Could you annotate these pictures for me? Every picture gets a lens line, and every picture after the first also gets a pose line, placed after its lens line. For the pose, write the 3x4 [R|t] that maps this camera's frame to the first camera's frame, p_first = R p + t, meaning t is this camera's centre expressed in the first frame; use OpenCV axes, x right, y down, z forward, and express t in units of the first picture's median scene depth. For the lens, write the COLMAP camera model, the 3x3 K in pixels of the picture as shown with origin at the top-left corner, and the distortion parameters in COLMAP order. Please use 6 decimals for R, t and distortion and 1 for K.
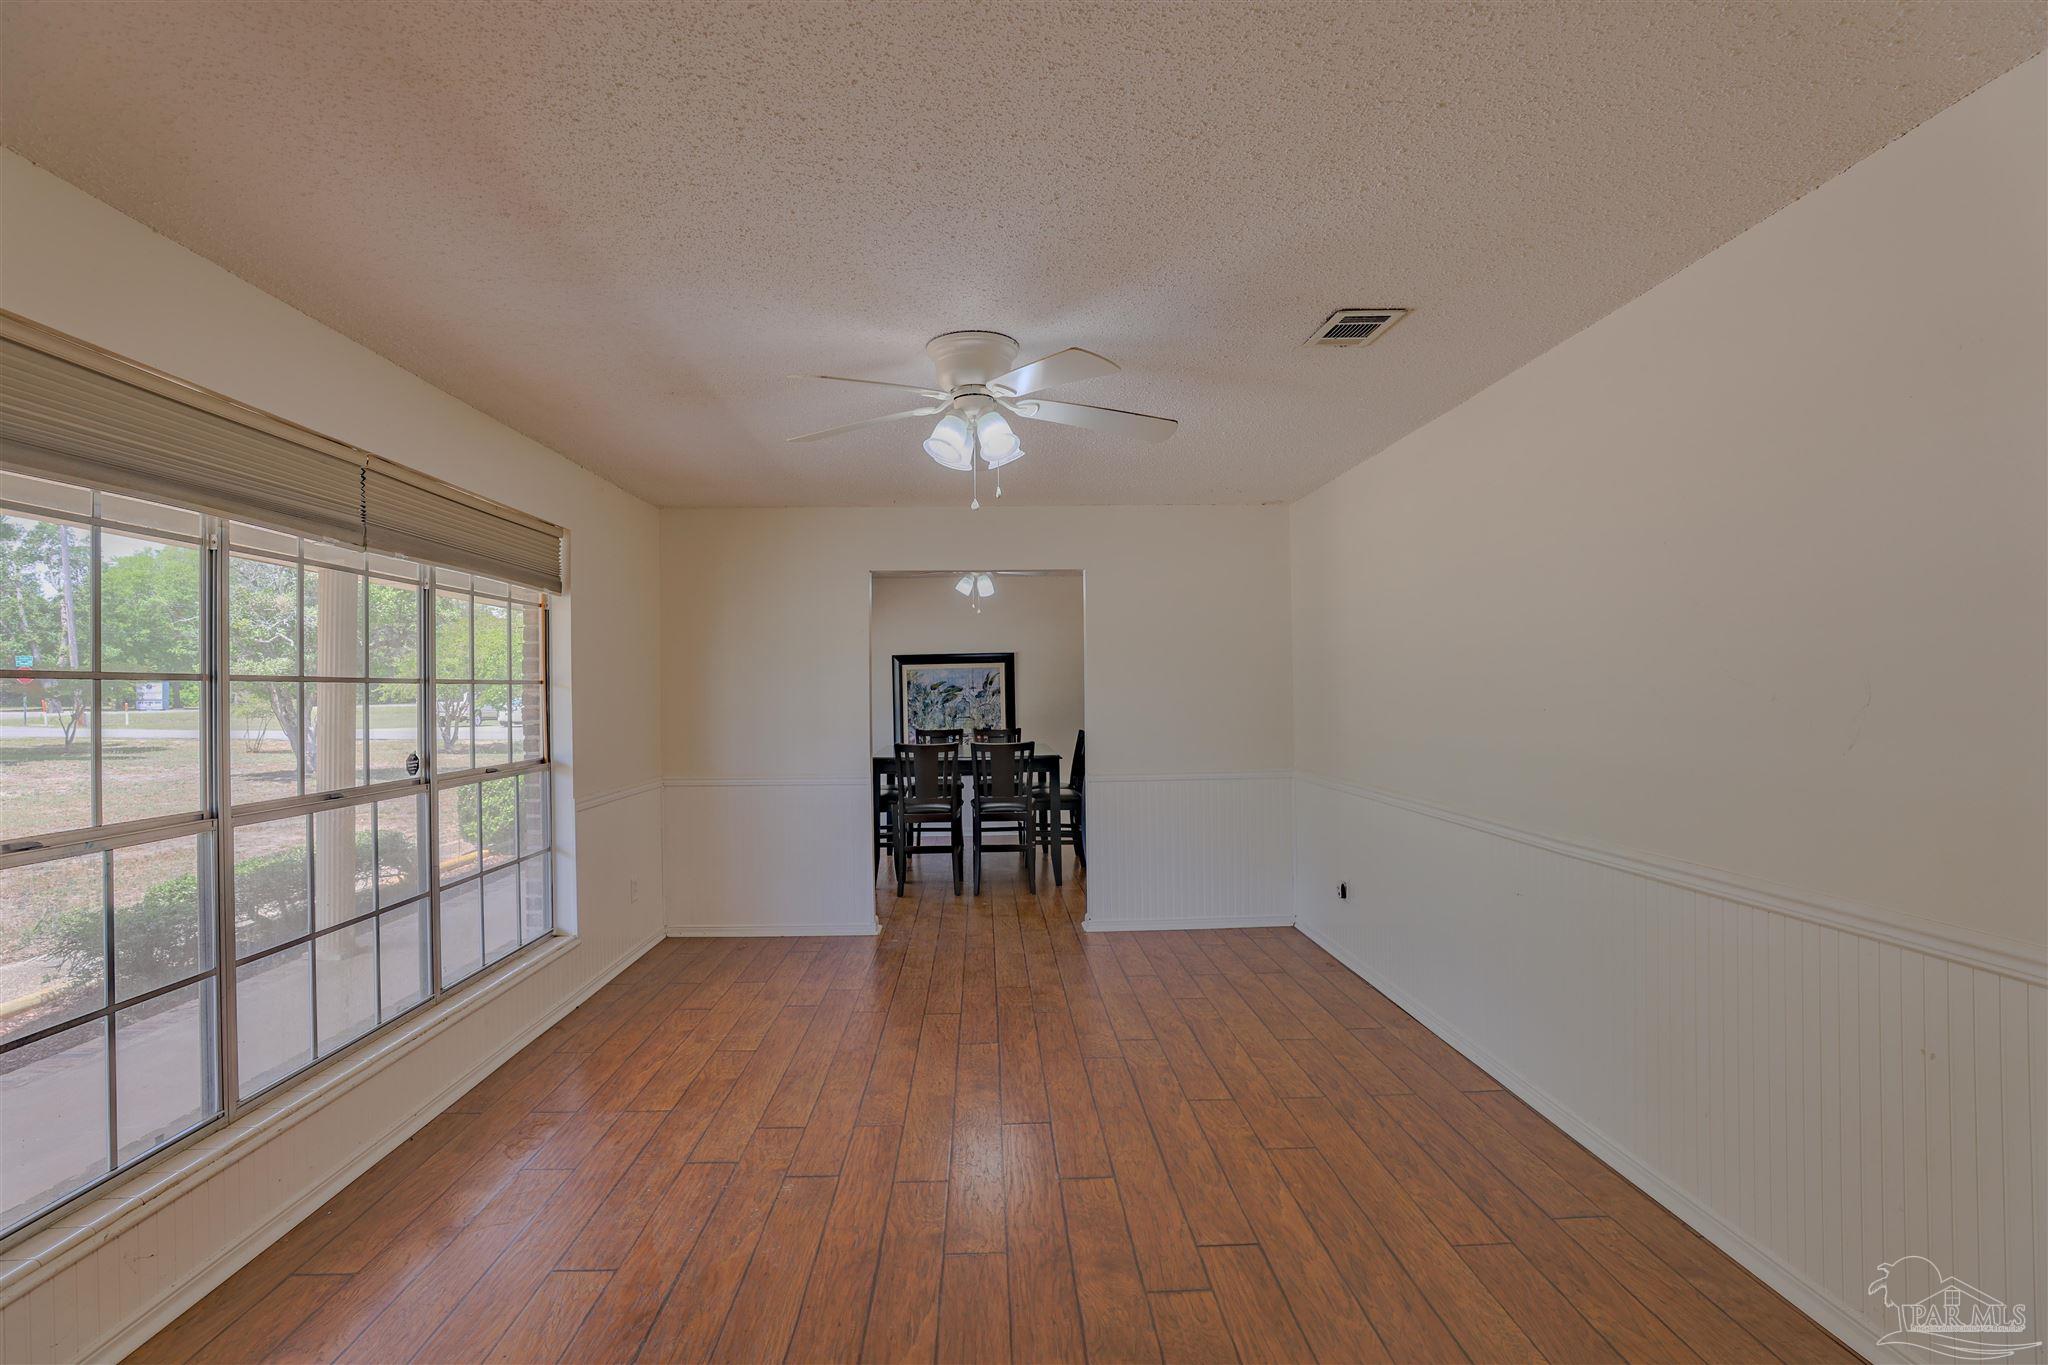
lens RADIAL K [[938.4, 0, 1016.8], [0, 938.4, 679.4], [0, 0, 1]] dist [-0.048446, 0.014955]
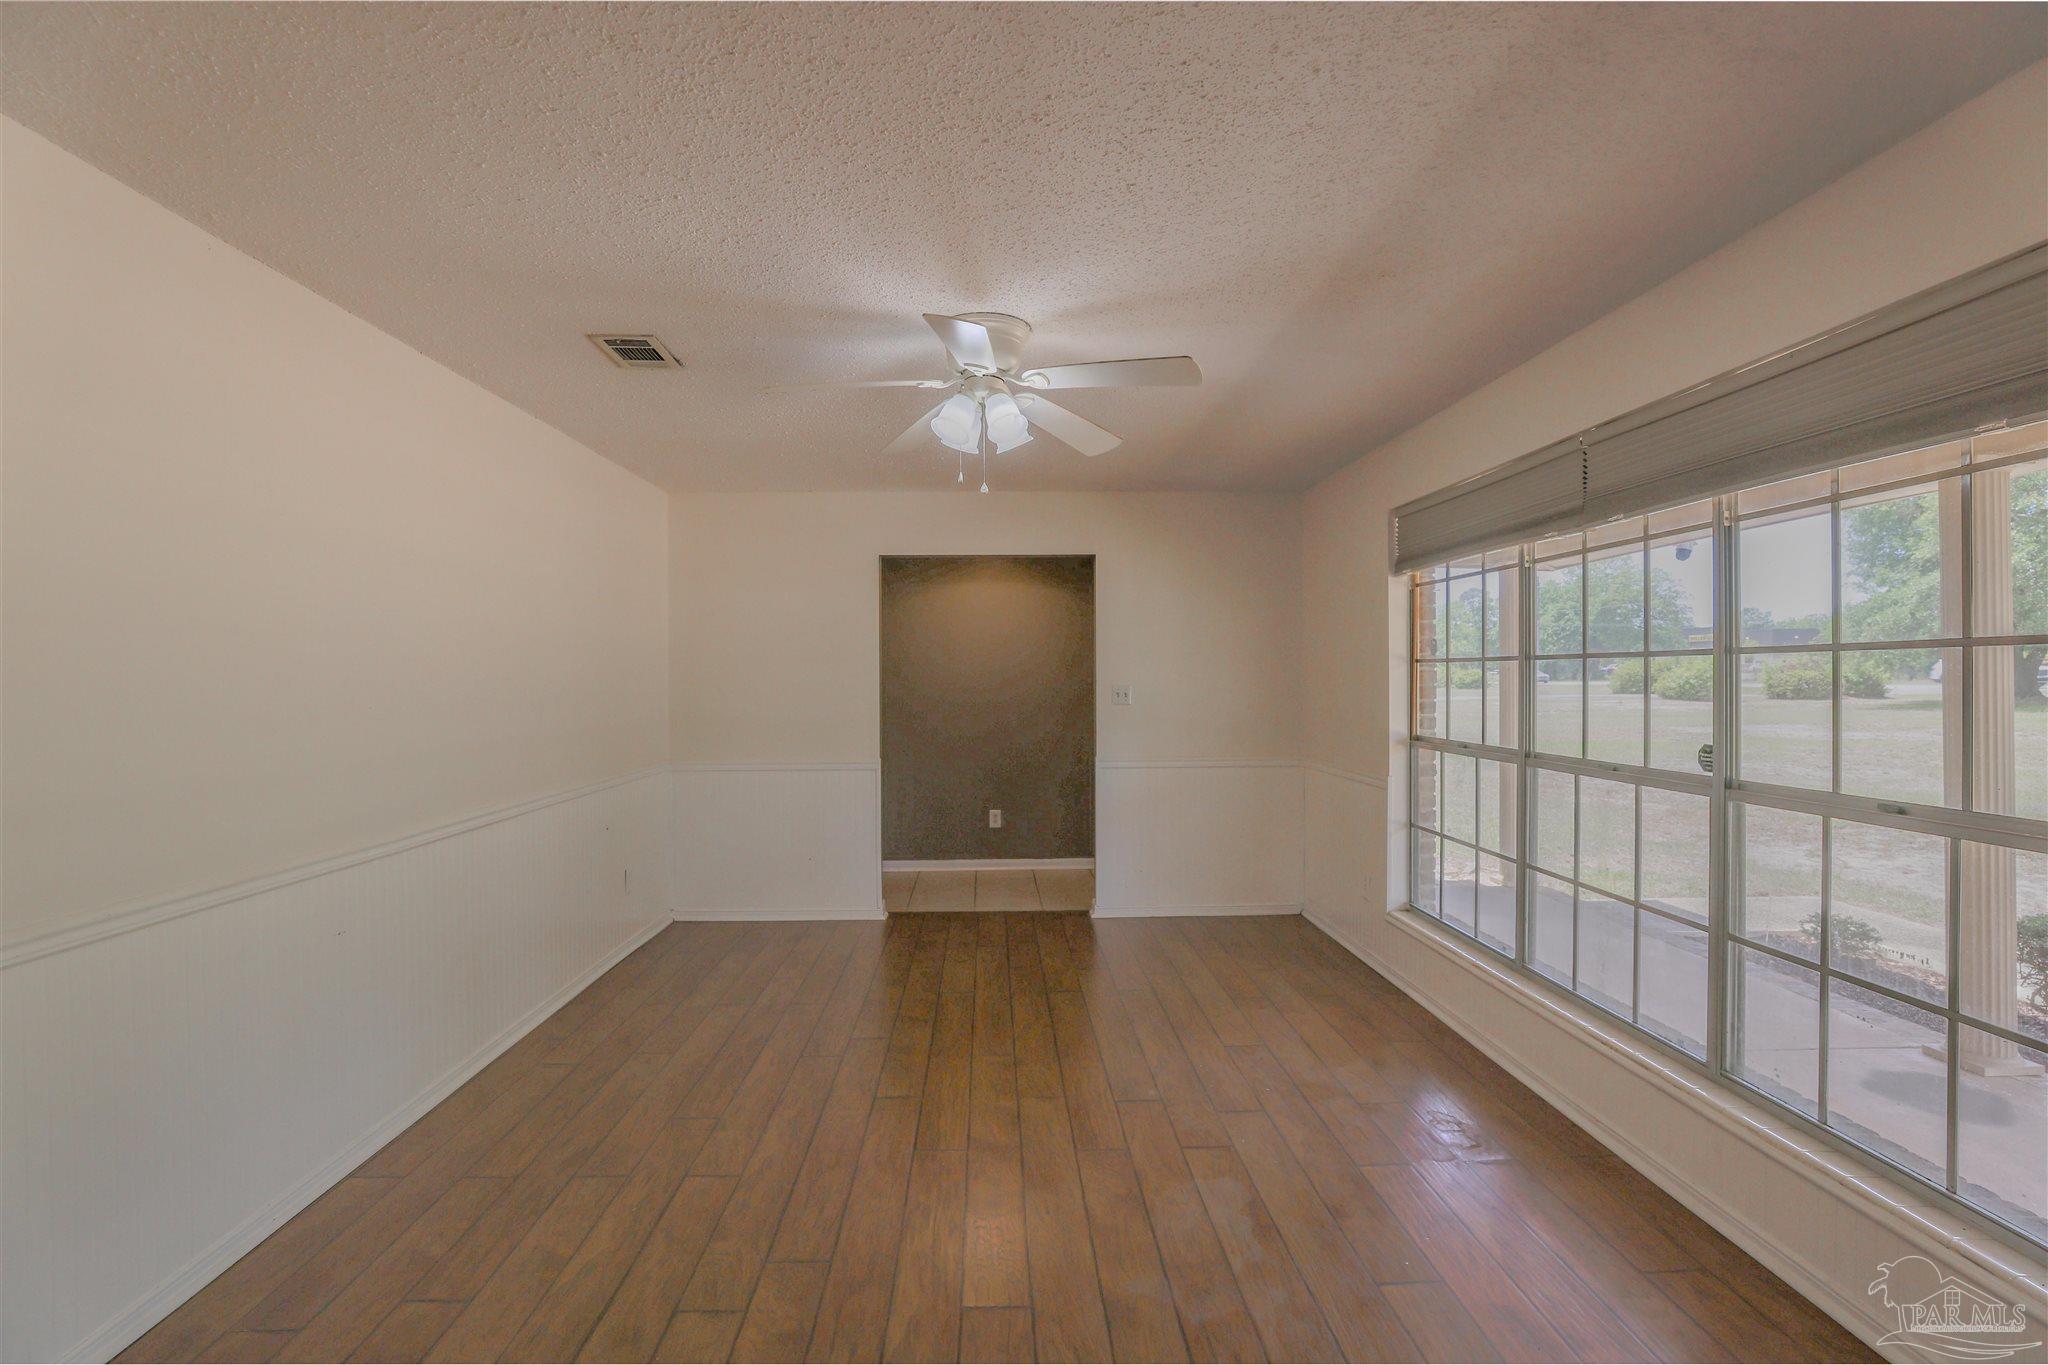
lens RADIAL K [[938.4, 0, 1016.8], [0, 938.4, 679.4], [0, 0, 1]] dist [-0.048446, 0.014955]
pose [[-0.999839, 0.017106, 0.005452, -0.079996], [0.017064, 0.999825, -0.007717, 0.023238], [-0.005583, -0.007622, -0.999955, 1.980196]]
